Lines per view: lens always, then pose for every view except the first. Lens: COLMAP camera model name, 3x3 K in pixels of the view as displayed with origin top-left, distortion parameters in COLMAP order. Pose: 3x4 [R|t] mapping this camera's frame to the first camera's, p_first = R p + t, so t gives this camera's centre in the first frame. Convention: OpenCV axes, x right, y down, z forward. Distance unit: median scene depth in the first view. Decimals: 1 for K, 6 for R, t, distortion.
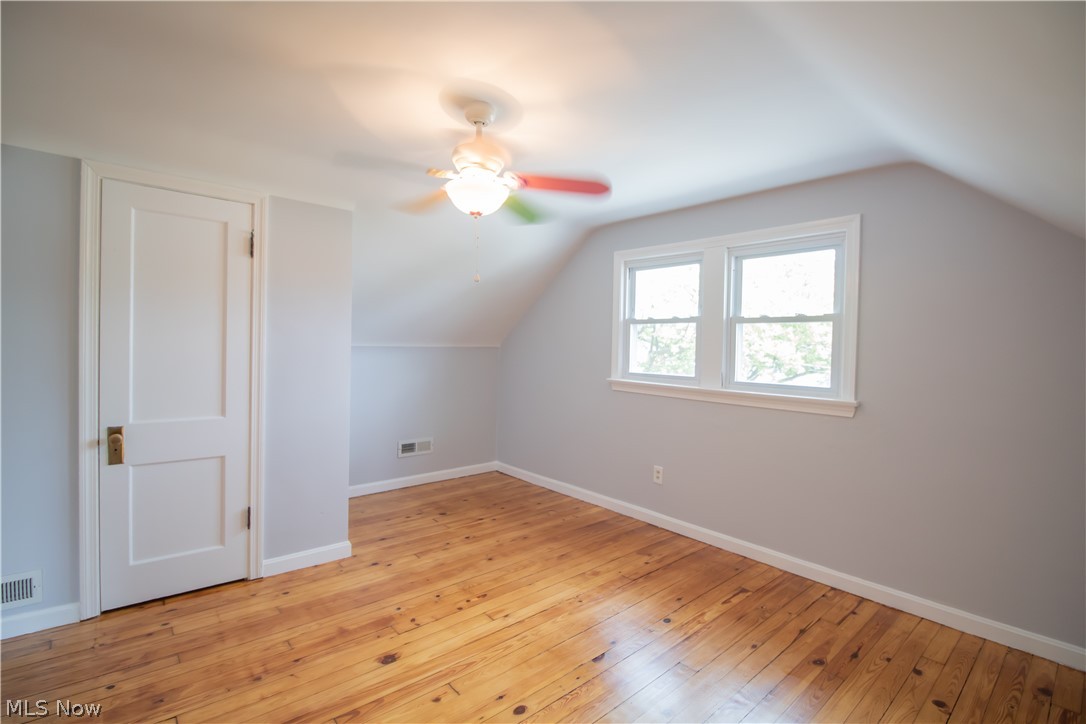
lens RADIAL K [[504.4, 0, 544.0], [0, 504.4, 358.7], [0, 0, 1]] dist [0.000650, -0.009757]
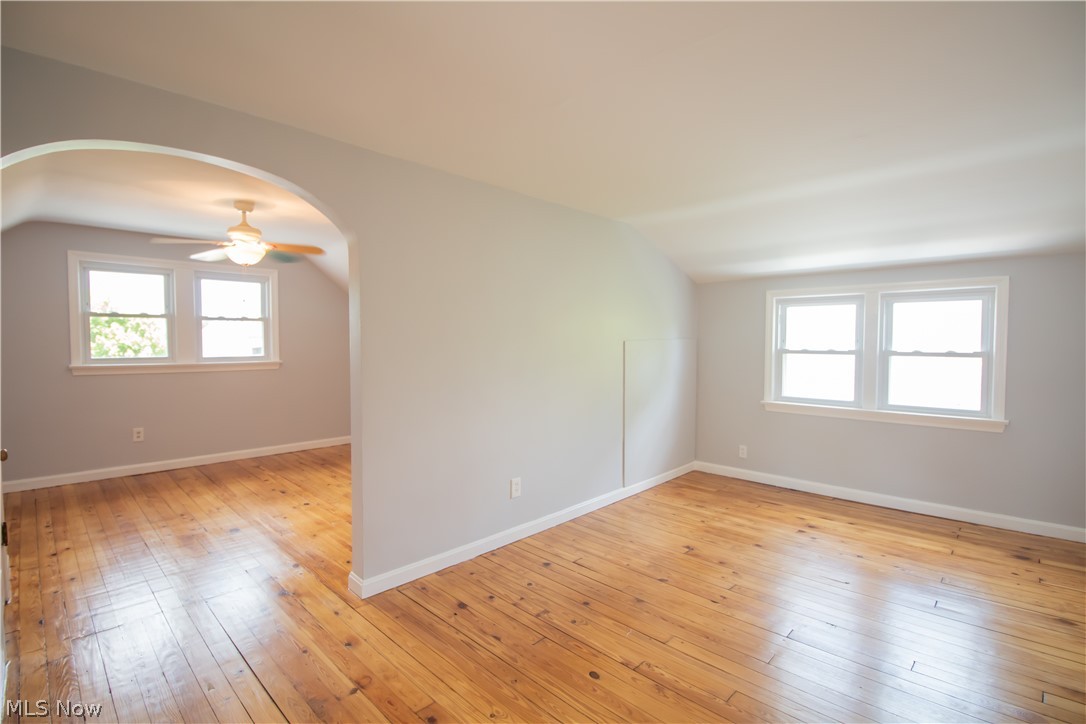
lens RADIAL K [[504.4, 0, 544.0], [0, 504.4, 358.7], [0, 0, 1]] dist [0.000650, -0.009757]
pose [[-0.087910, -0.064944, 0.994009, -1.137312], [0.018945, 0.997583, 0.066853, -0.031099], [-0.995948, 0.024709, -0.086467, 0.071098]]
